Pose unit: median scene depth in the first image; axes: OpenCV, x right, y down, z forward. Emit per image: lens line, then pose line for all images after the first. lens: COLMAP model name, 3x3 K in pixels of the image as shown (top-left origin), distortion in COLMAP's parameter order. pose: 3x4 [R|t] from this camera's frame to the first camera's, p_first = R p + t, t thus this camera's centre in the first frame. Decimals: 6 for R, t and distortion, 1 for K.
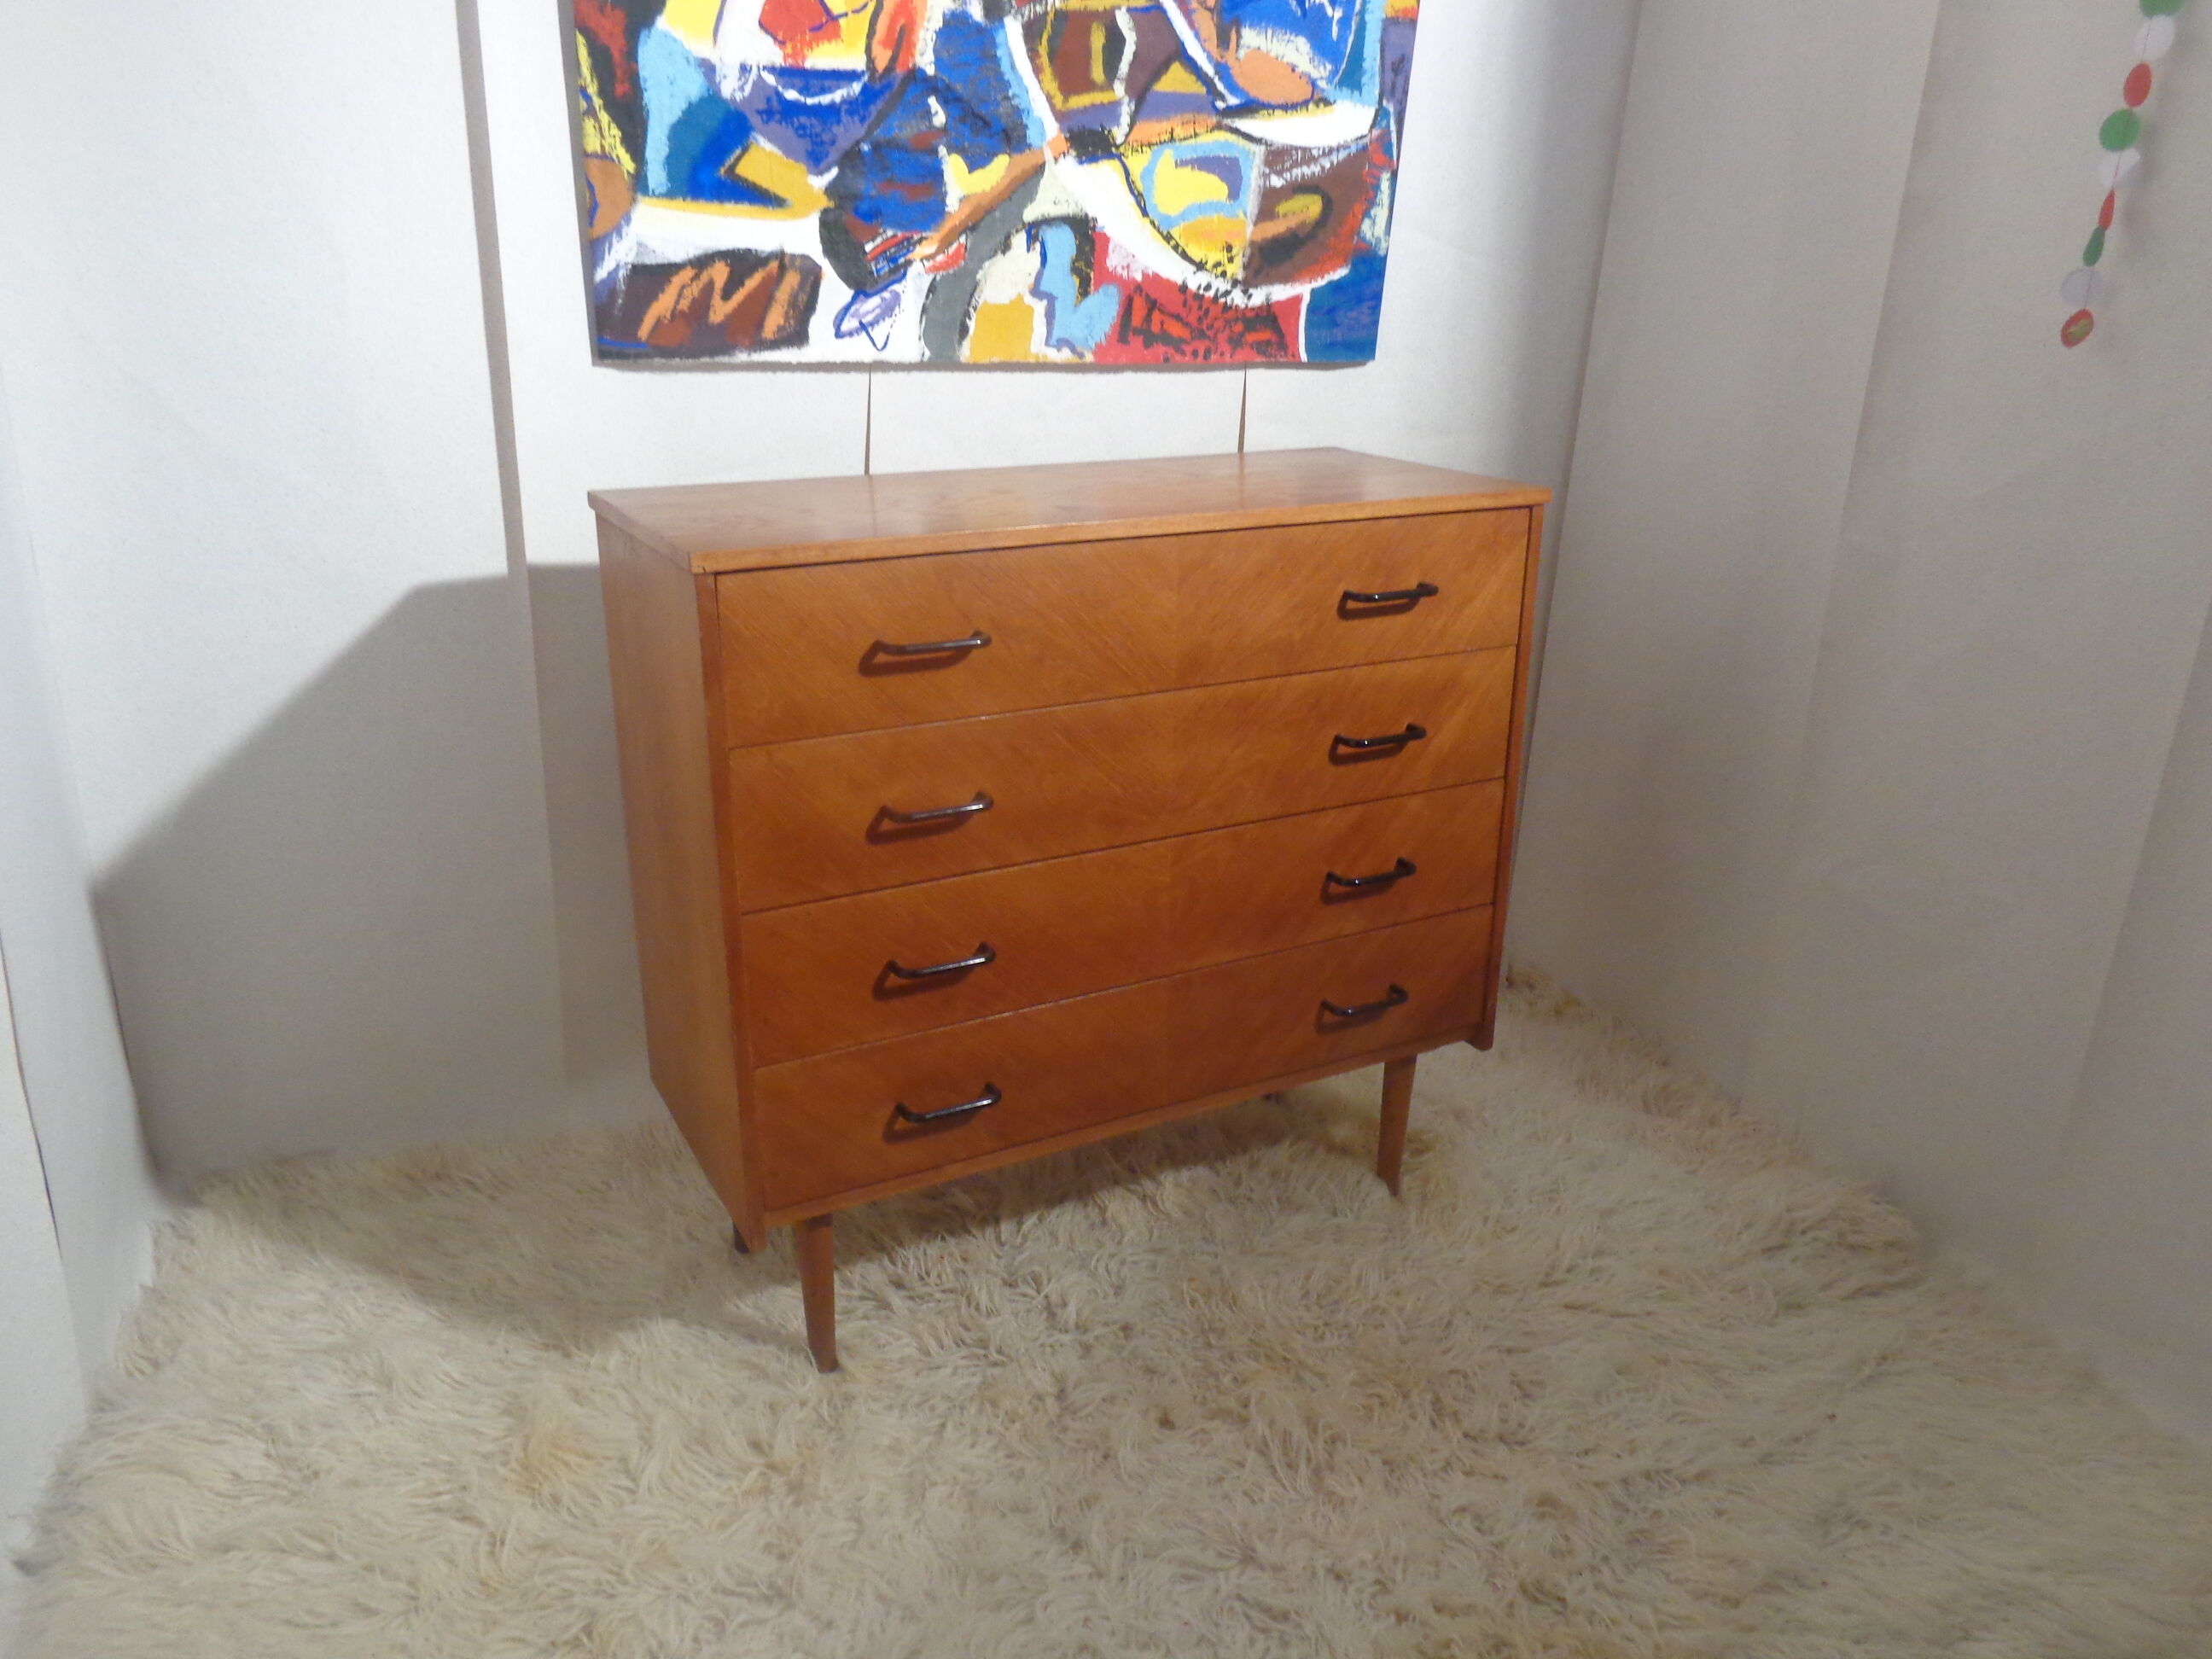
lens RADIAL K [[1656.6, 0, 1102.2], [0, 1656.6, 827.1], [0, 0, 1]] dist [0.003616, -0.011505]
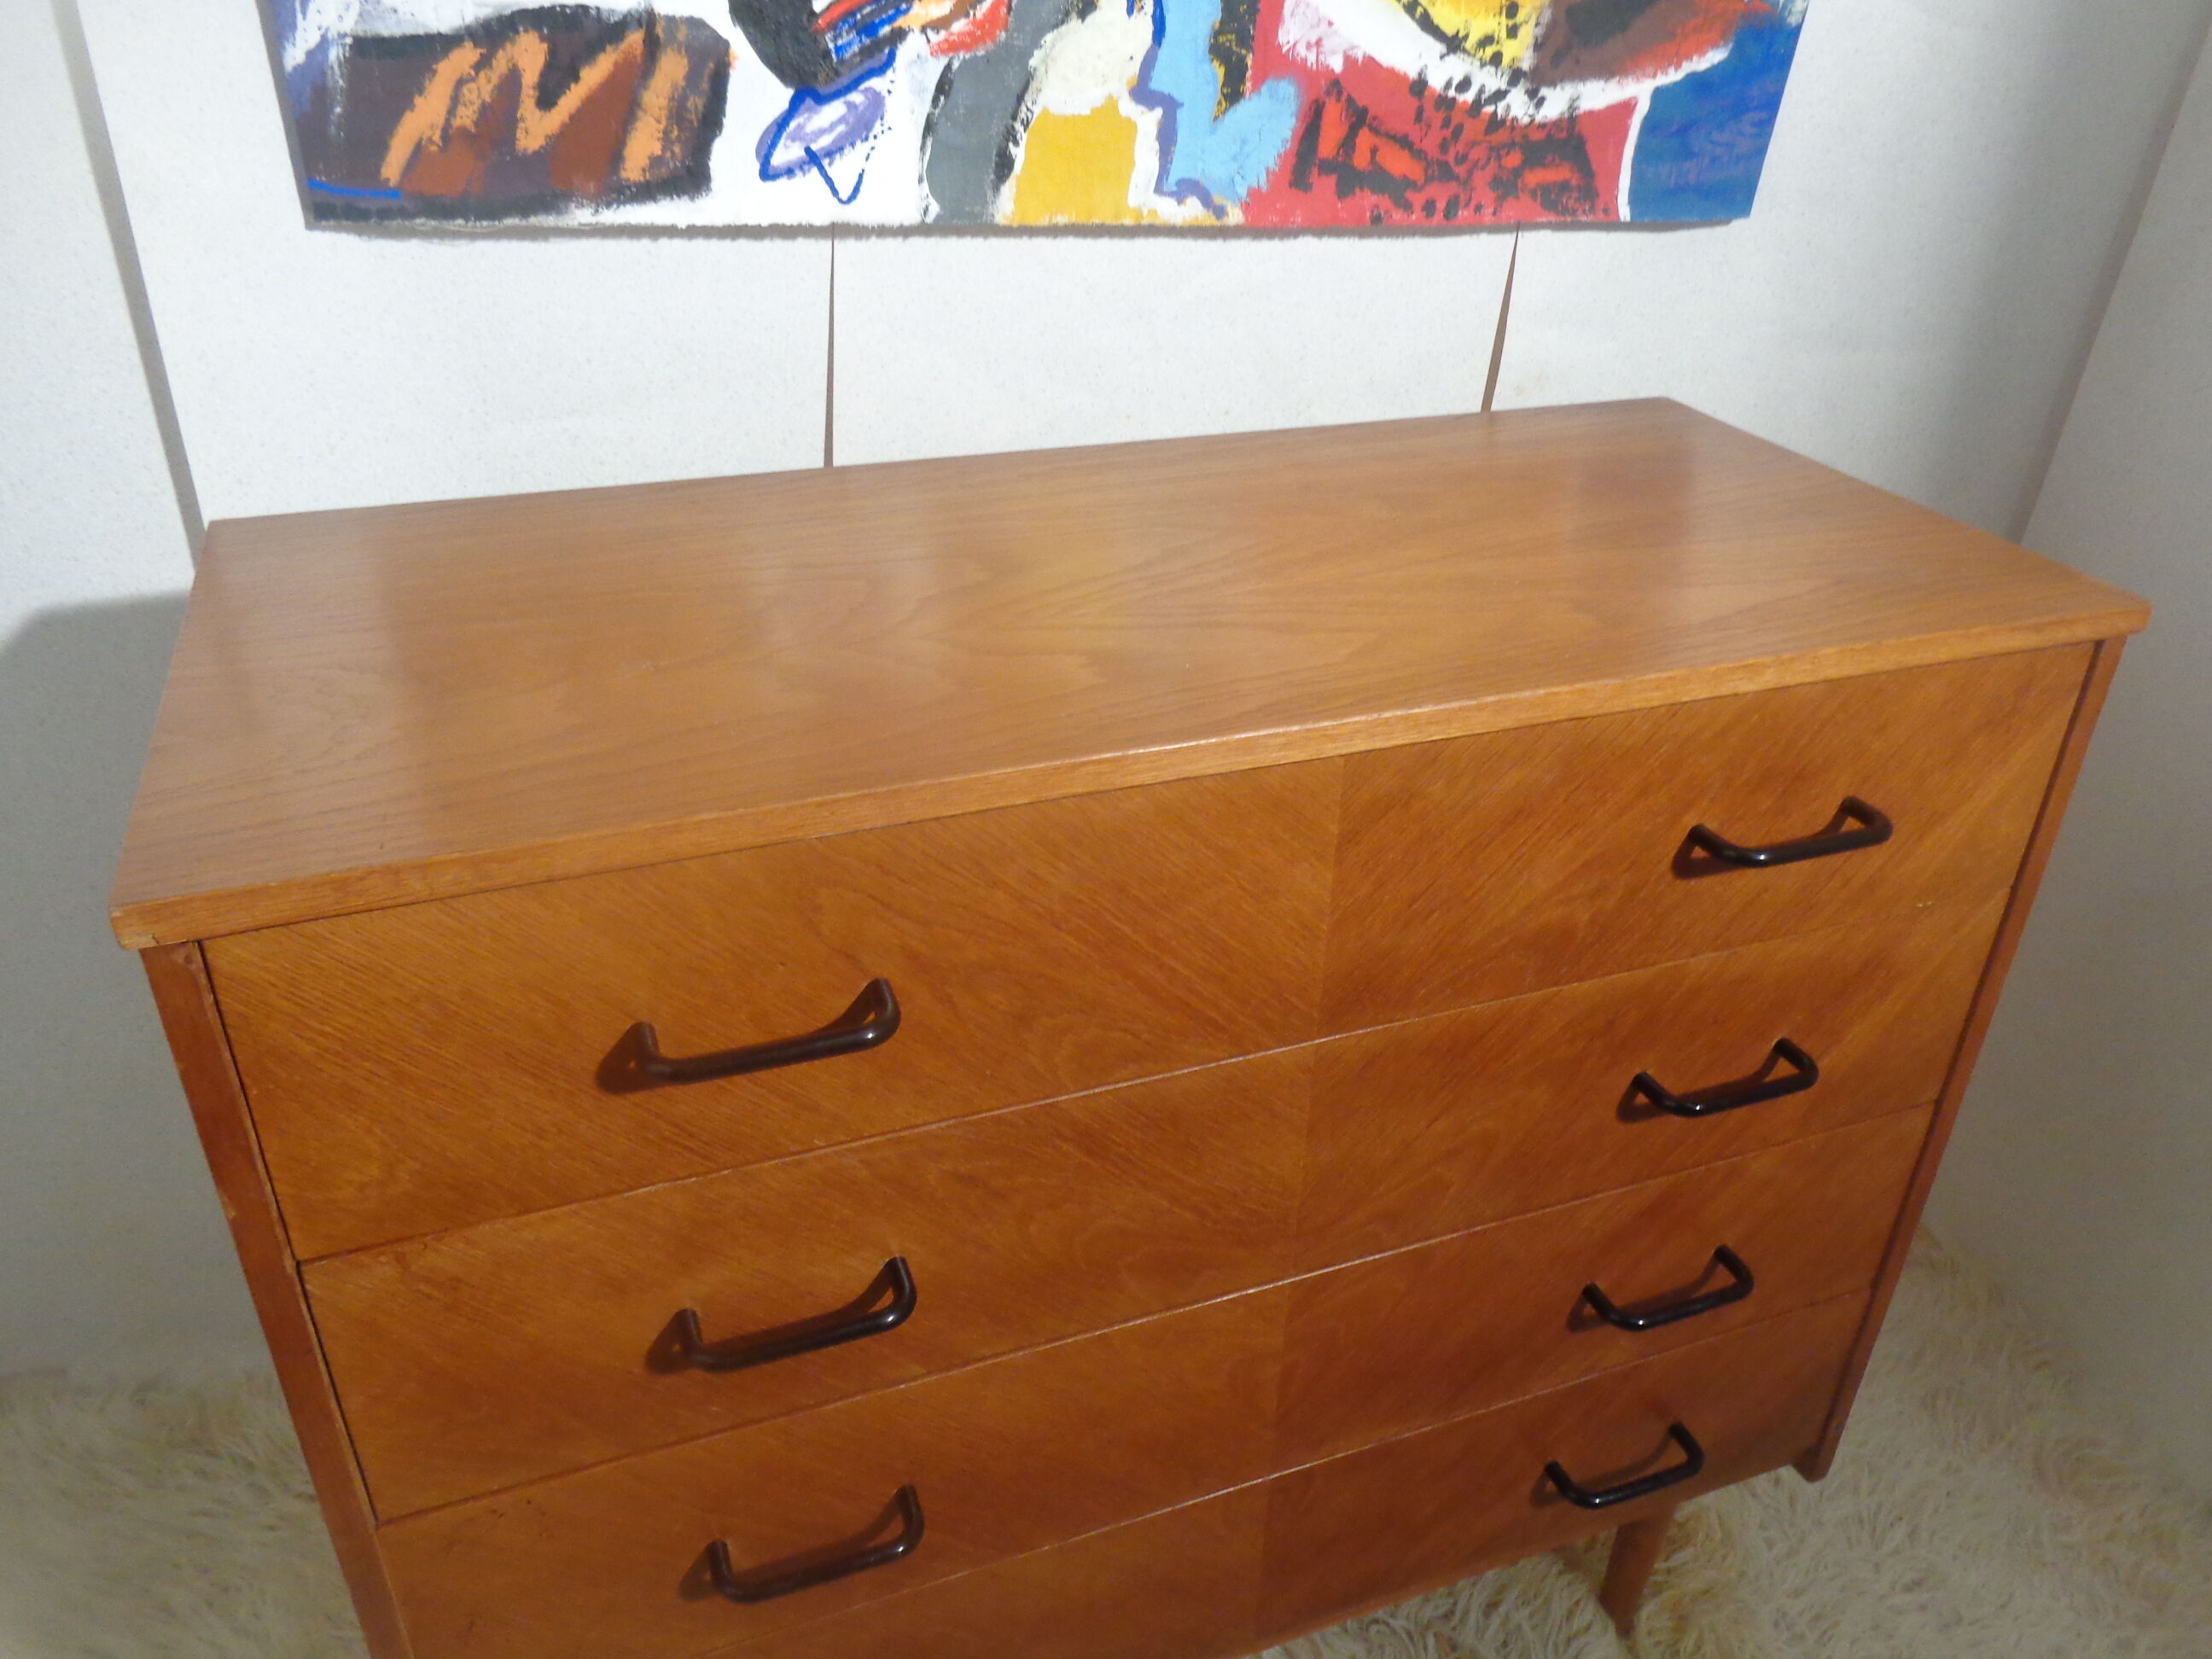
lens RADIAL K [[1660.2, 0, 1109.5], [0, 1660.2, 843.5], [0, 0, 1]] dist [-0.005307, -0.002686]
pose [[0.992064, 0.077369, -0.099108, 0.023836], [-0.058277, 0.981422, 0.182797, -0.194544], [0.111409, -0.175571, 0.978143, 0.459301]]
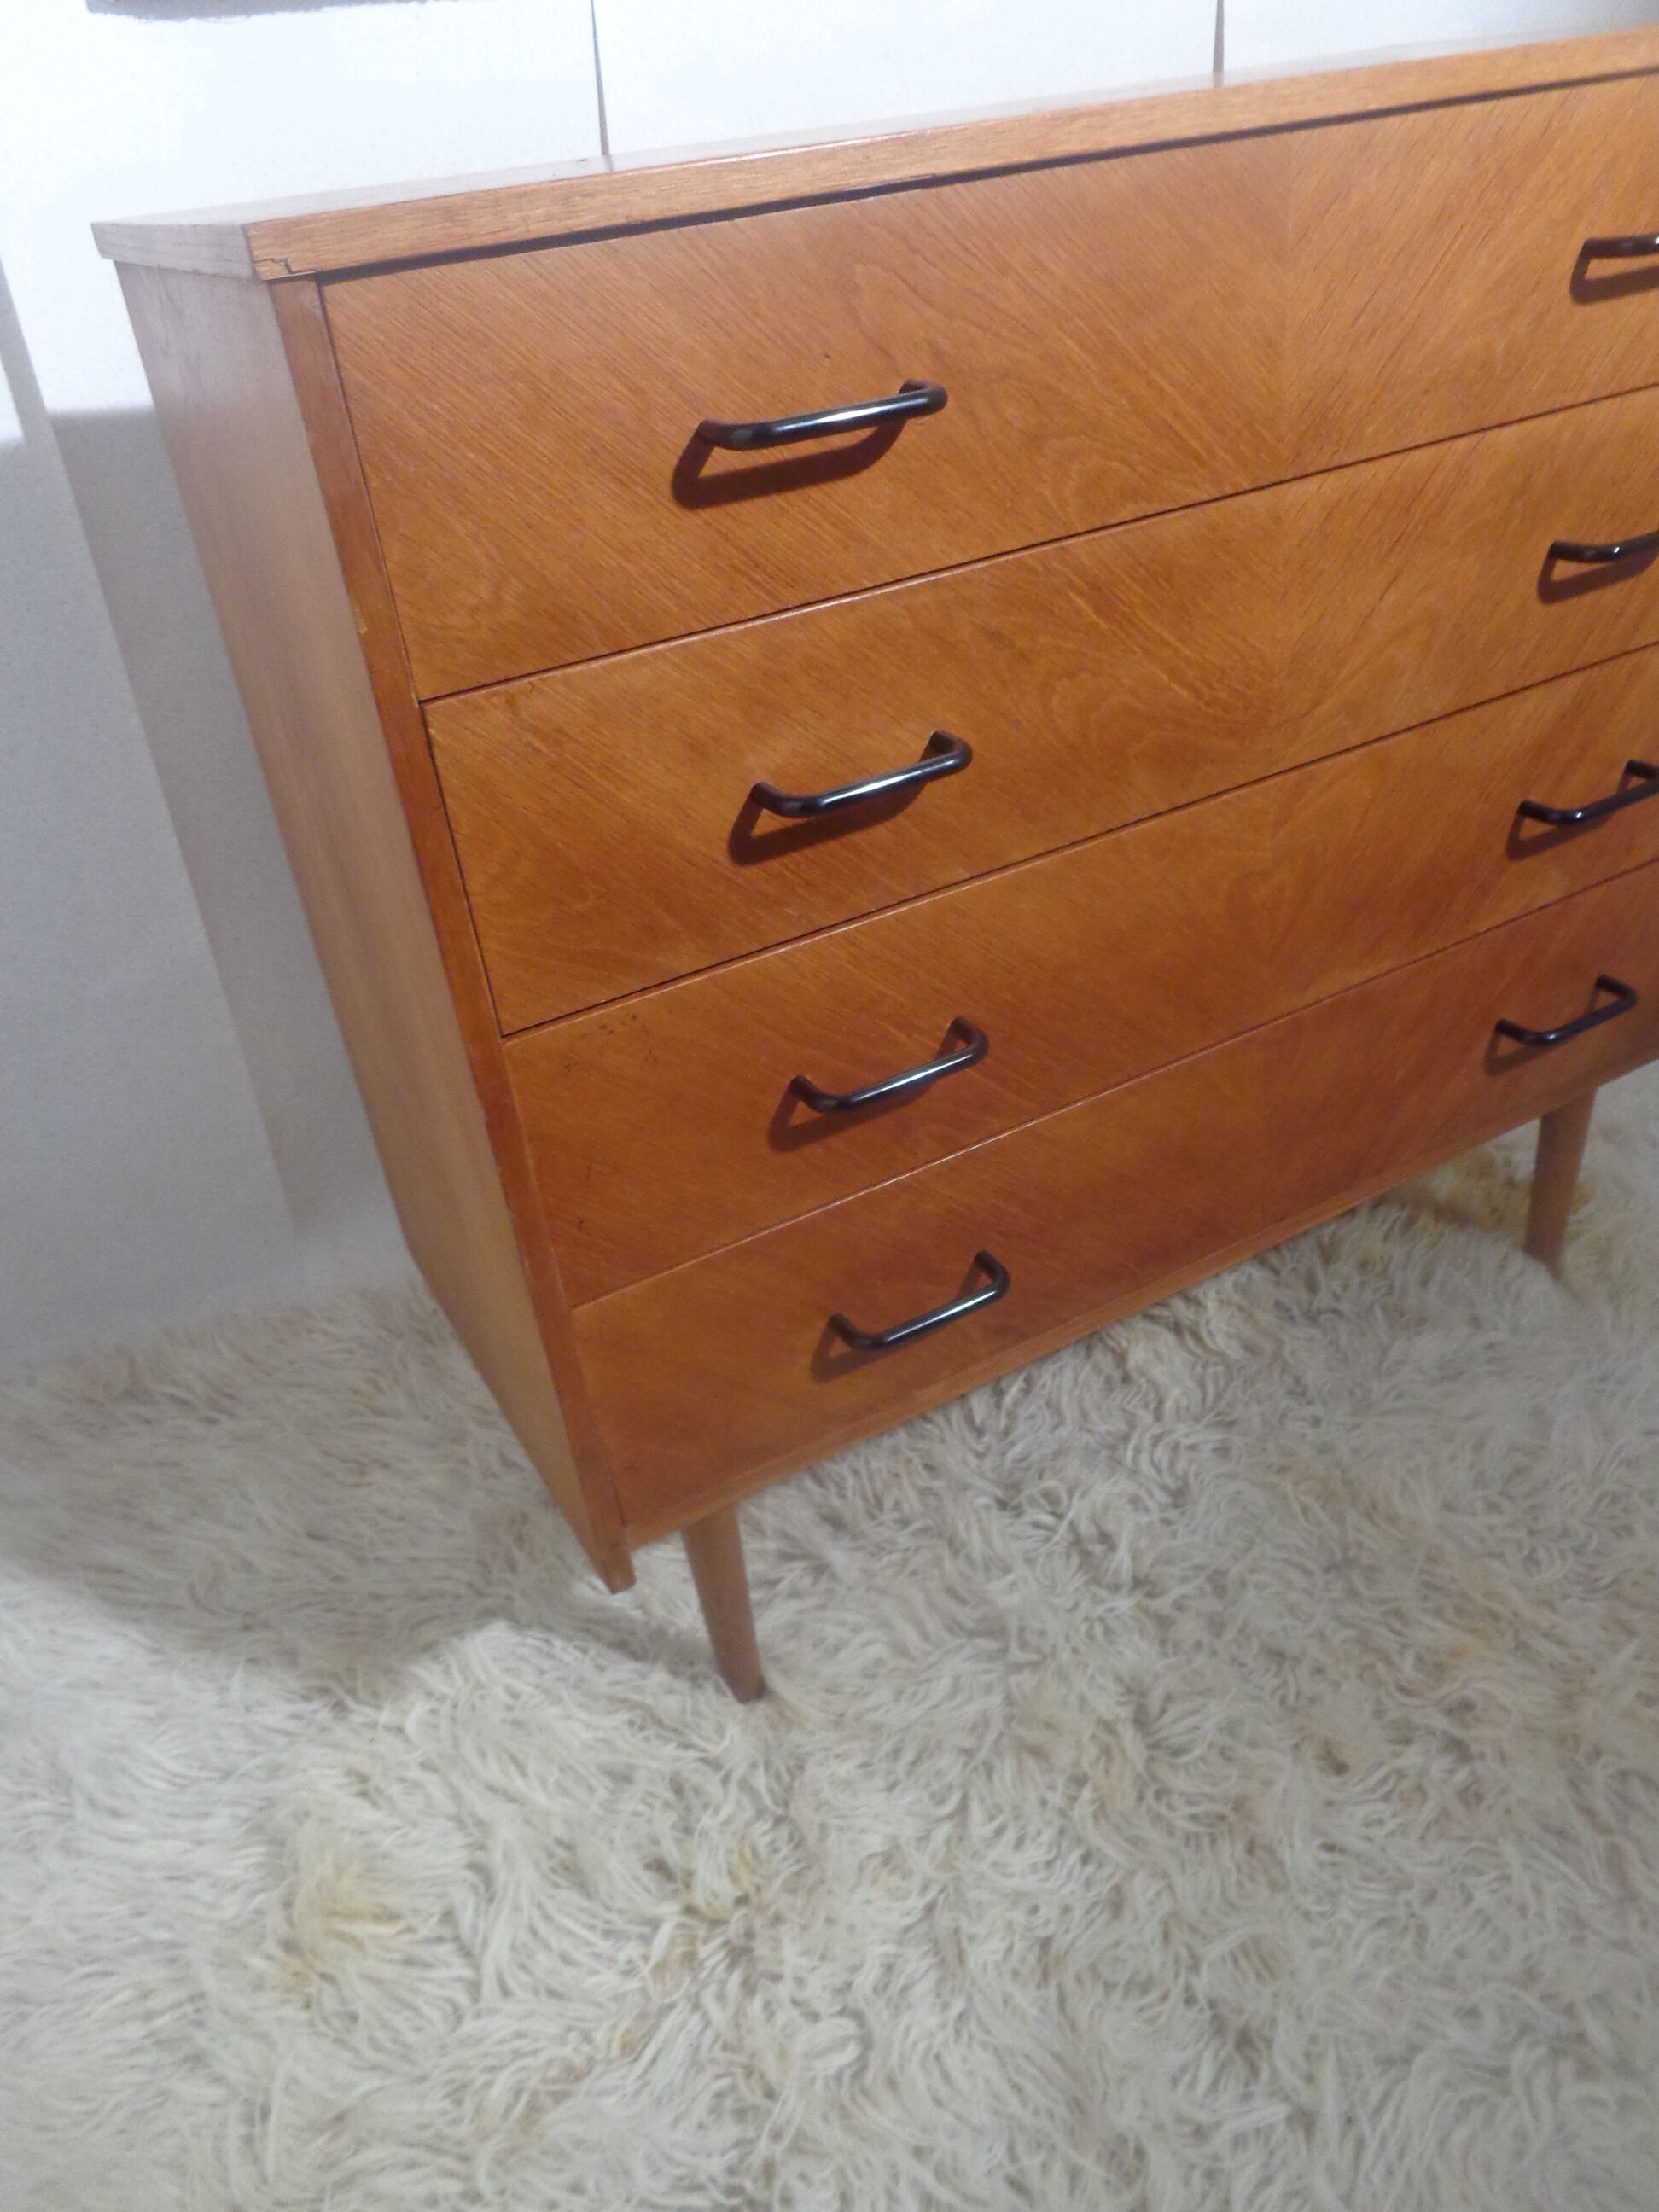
lens RADIAL K [[1660.2, 0, 821.6], [0, 1660.2, 1089.3], [0, 0, 1]] dist [-0.005307, -0.002686]
pose [[0.993207, -0.105920, -0.048166, -0.079348], [0.113455, 0.973442, 0.198845, -0.016178], [0.025825, -0.202959, 0.978847, 0.403926]]
